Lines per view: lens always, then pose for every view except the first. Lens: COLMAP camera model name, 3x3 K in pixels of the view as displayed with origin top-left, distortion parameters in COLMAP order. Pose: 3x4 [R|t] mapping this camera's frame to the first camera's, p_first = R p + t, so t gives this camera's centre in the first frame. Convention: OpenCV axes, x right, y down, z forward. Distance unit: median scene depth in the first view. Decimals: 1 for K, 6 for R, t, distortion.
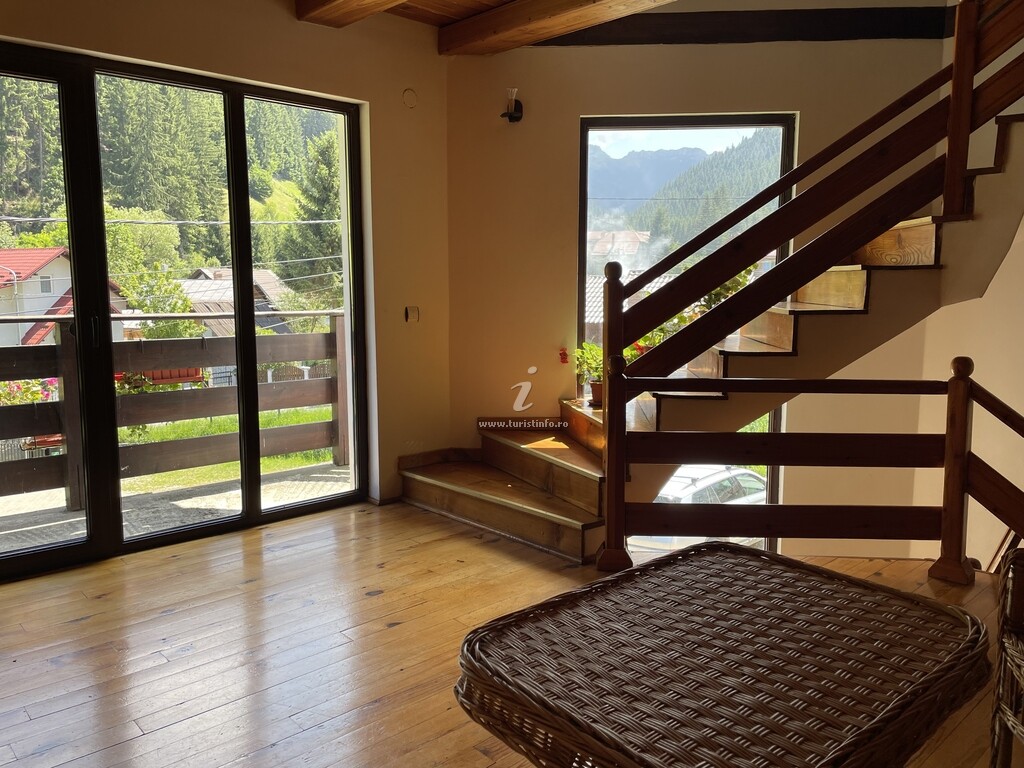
lens RADIAL K [[782.4, 0, 510.9], [0, 782.4, 382.7], [0, 0, 1]] dist [0.076157, -0.098417]
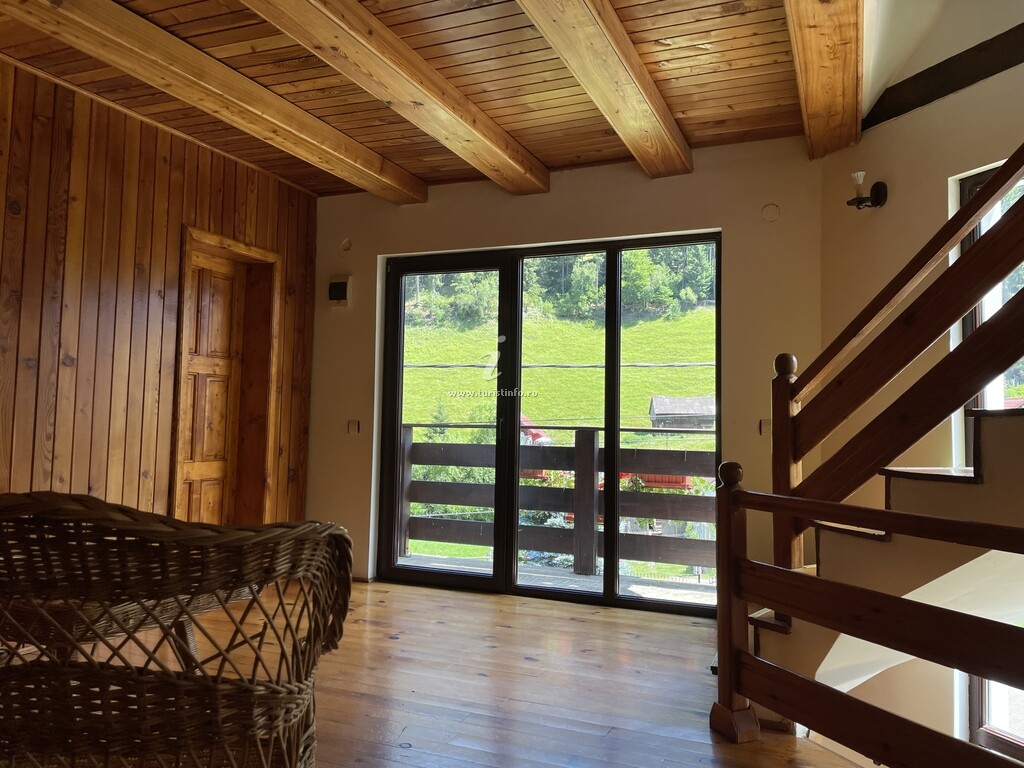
lens RADIAL K [[782.4, 0, 511.5], [0, 782.4, 379.5], [0, 0, 1]] dist [0.076157, -0.098417]
pose [[0.409236, -0.047714, -0.911180, 0.735308], [-0.131827, 0.985062, -0.110789, 0.002304], [0.902855, 0.165457, 0.396833, 0.392679]]
